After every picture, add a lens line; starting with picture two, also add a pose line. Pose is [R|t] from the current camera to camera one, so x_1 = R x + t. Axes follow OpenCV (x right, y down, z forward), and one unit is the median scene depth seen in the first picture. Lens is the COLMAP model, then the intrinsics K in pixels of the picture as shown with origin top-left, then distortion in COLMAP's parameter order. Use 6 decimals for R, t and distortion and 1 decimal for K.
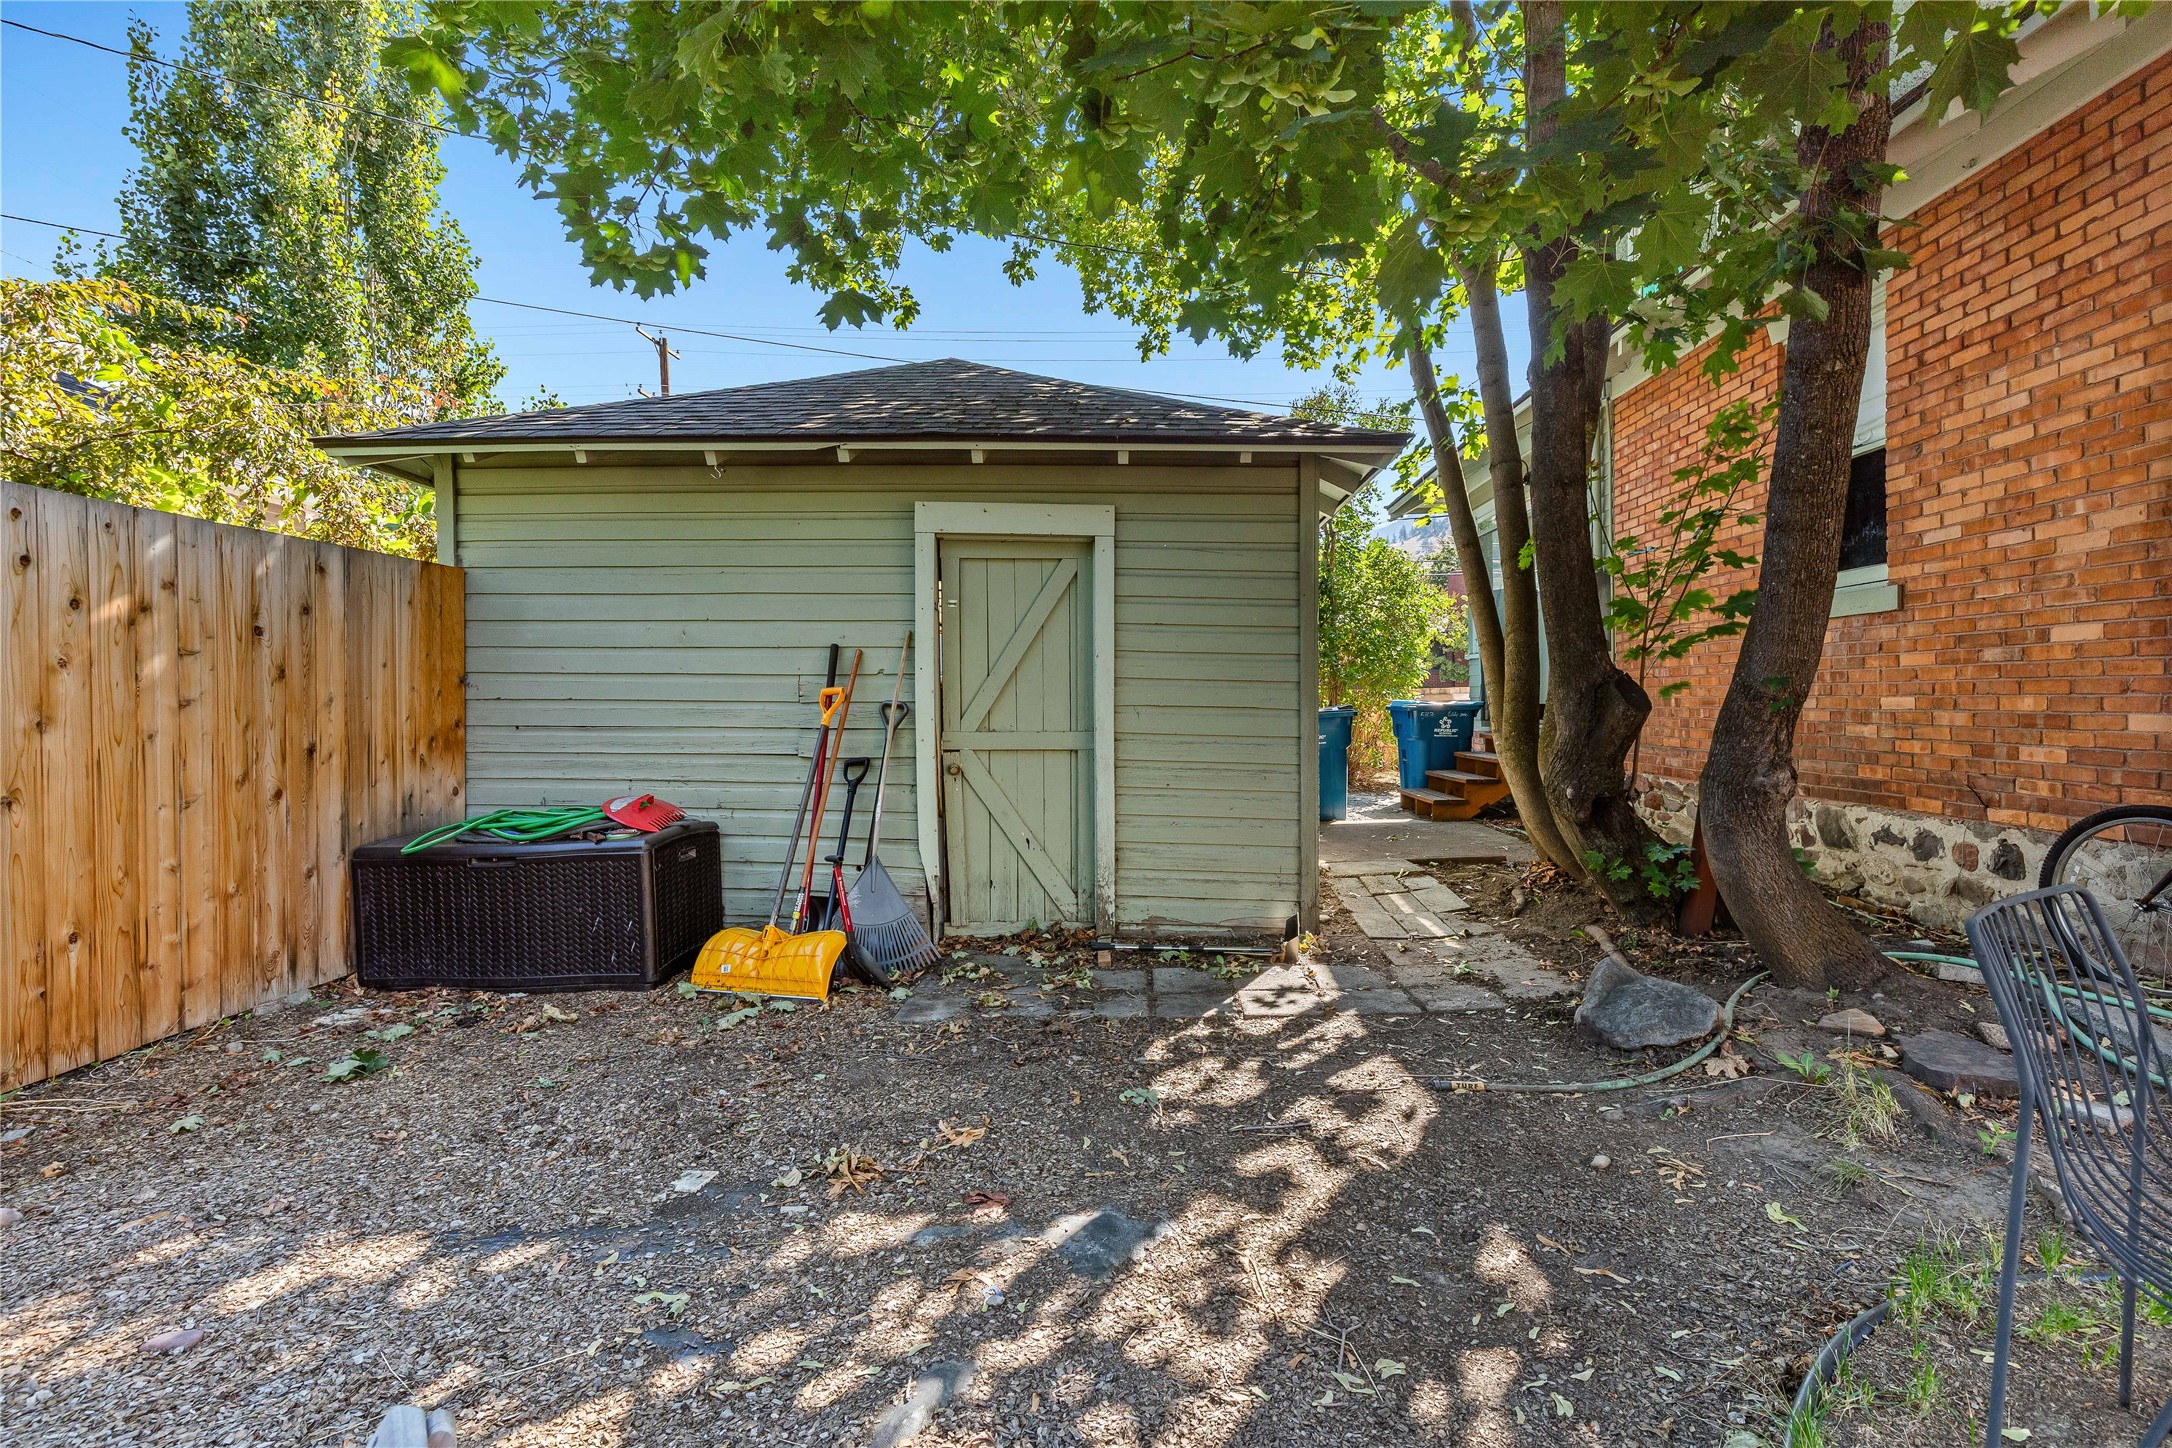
lens RADIAL K [[966.0, 0, 1086.0], [0, 966.0, 724.0], [0, 0, 1]] dist [0.001164, 0.000045]
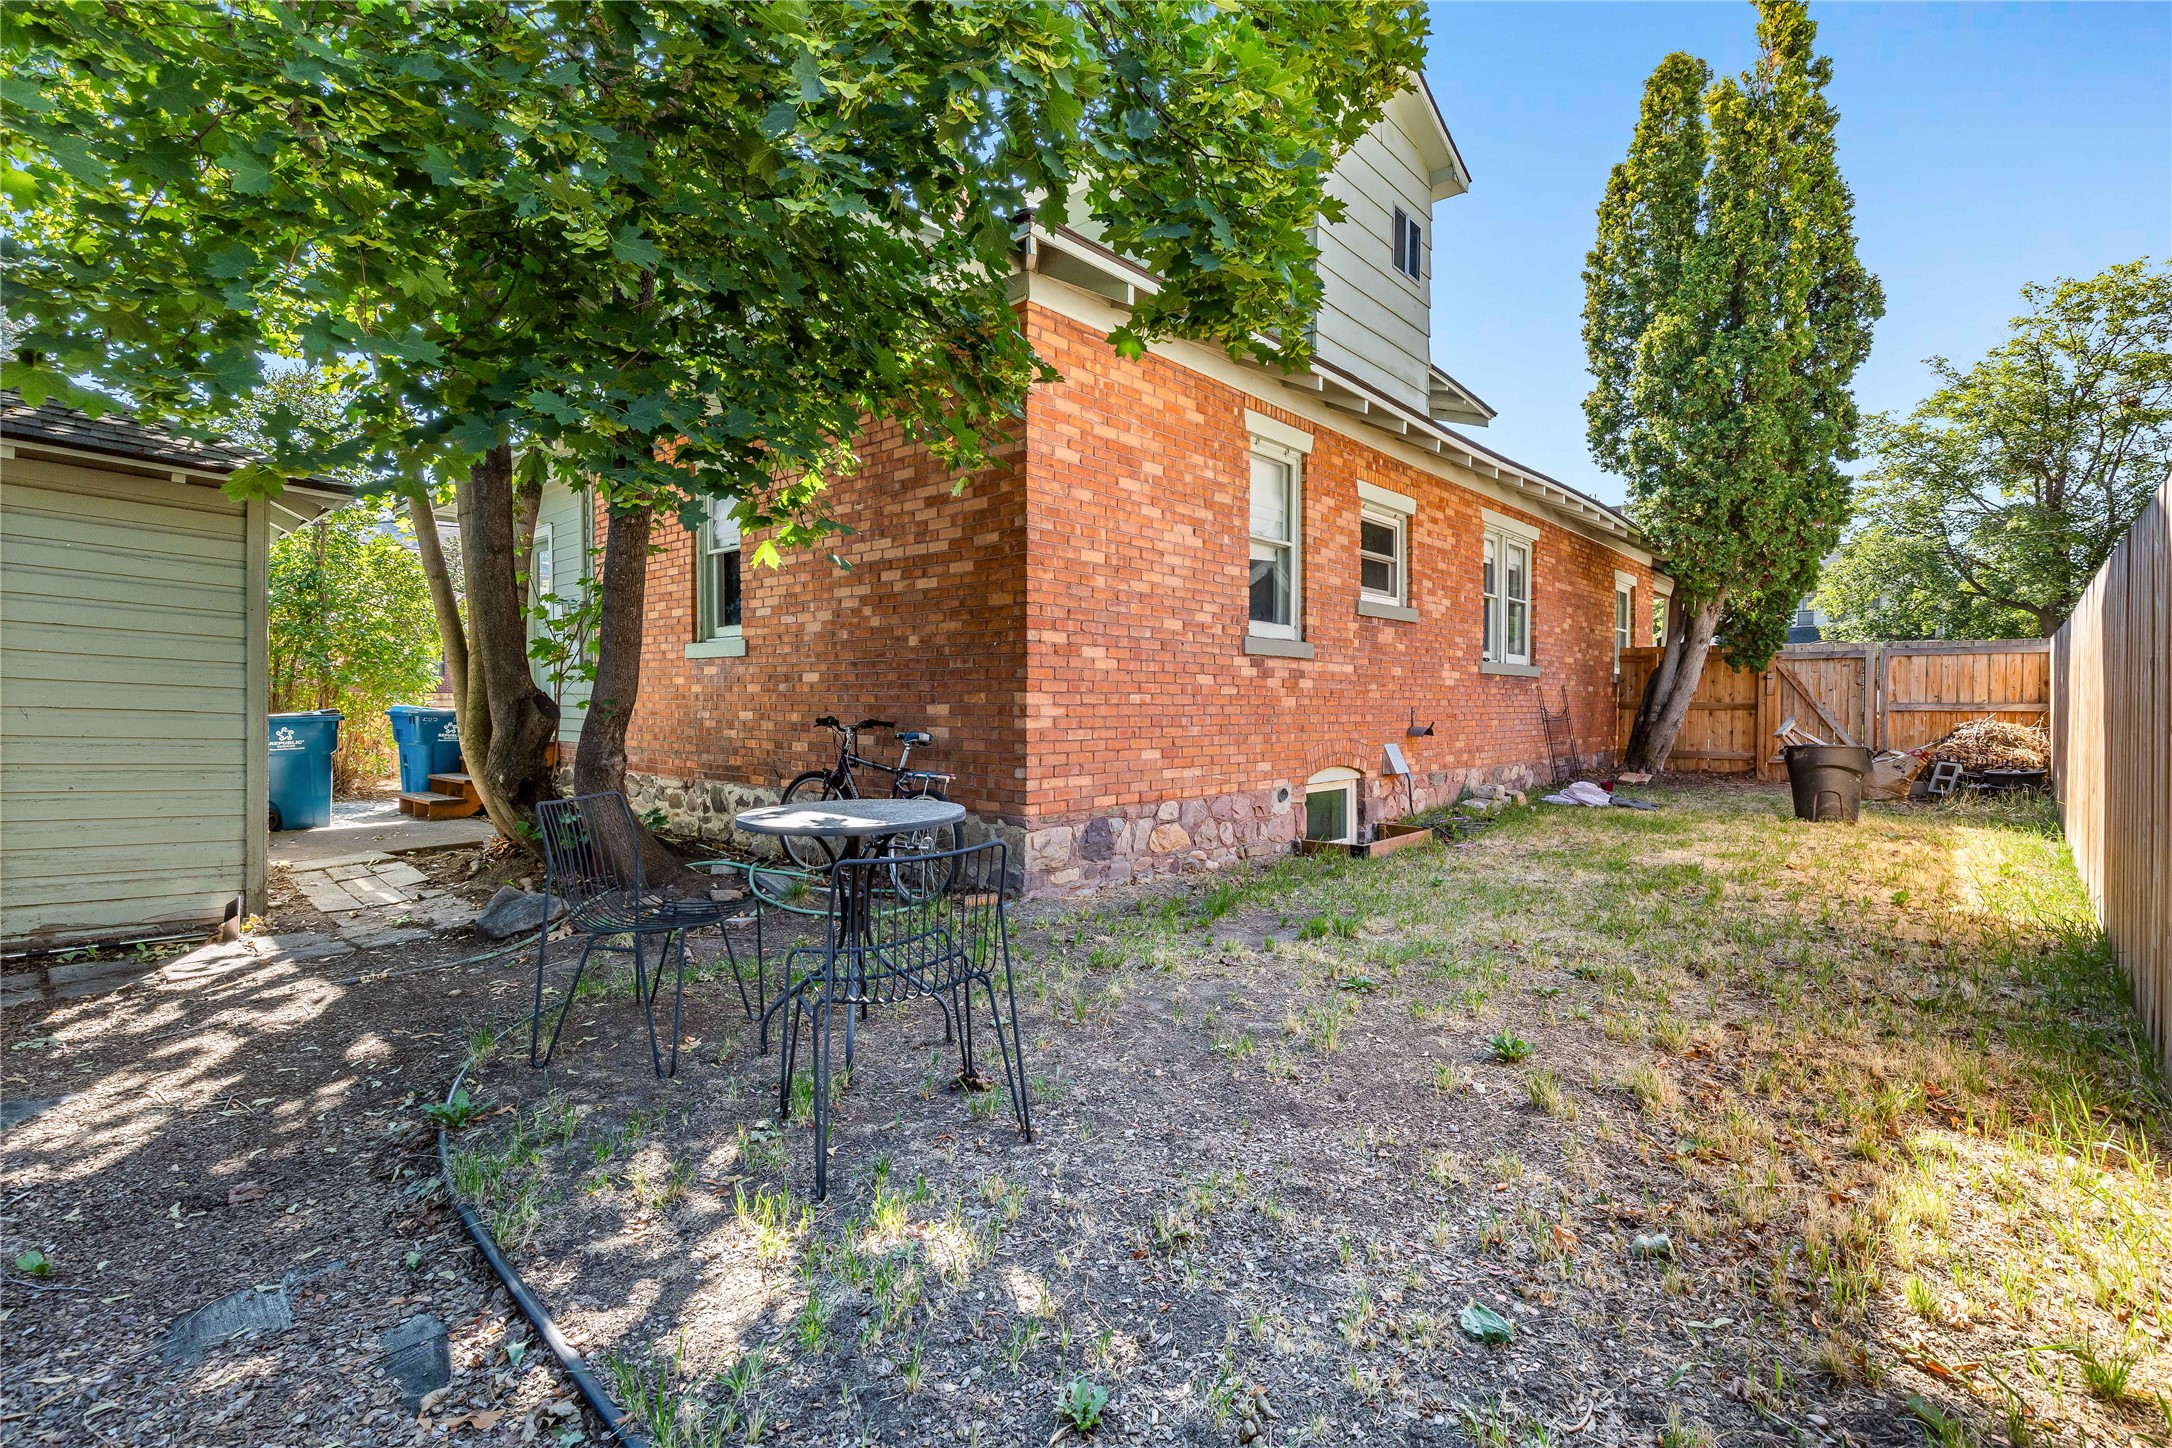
lens RADIAL K [[982.3, 0, 1086.0], [0, 982.3, 724.0], [0, 0, 1]] dist [0.006533, -0.000173]
pose [[0.630474, 0.007587, 0.776173, -0.059748], [-0.001983, 0.999965, -0.008164, 0.005297], [-0.776208, 0.003608, 0.630467, -0.570448]]
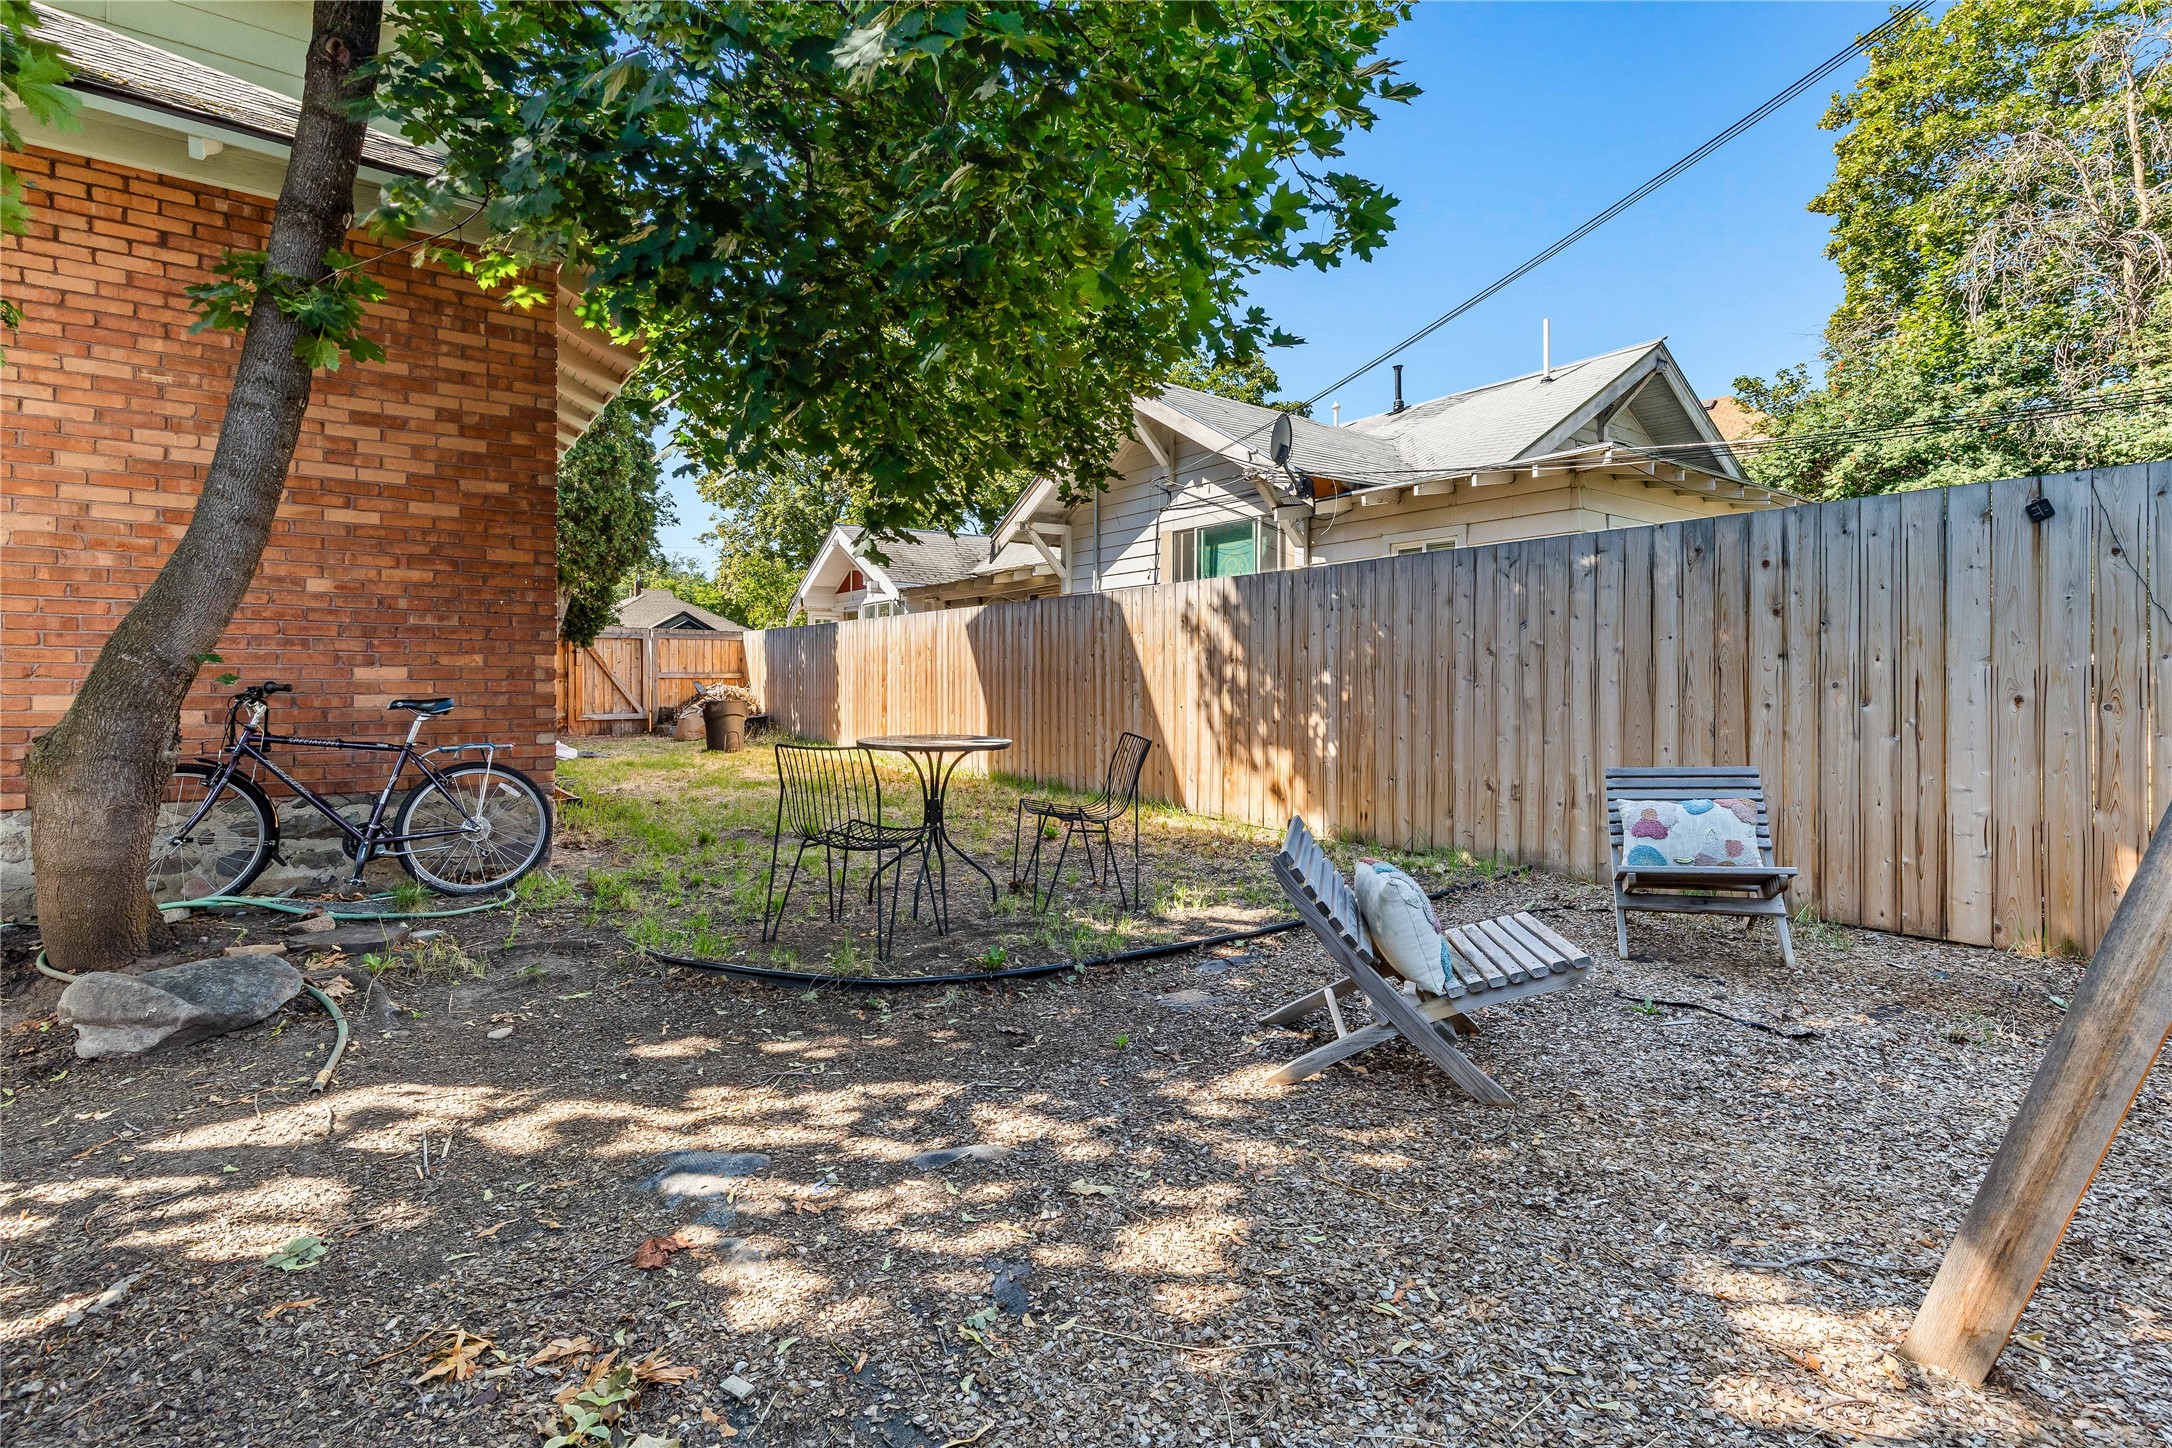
lens RADIAL K [[975.2, 0, 1092.5], [0, 975.2, 685.0], [0, 0, 1]] dist [-0.000655, -0.000358]
pose [[-0.623787, 0.015903, 0.781432, -0.620849], [0.026749, 0.999642, 0.001009, 0.009579], [-0.781136, 0.021532, -0.623989, 0.763896]]
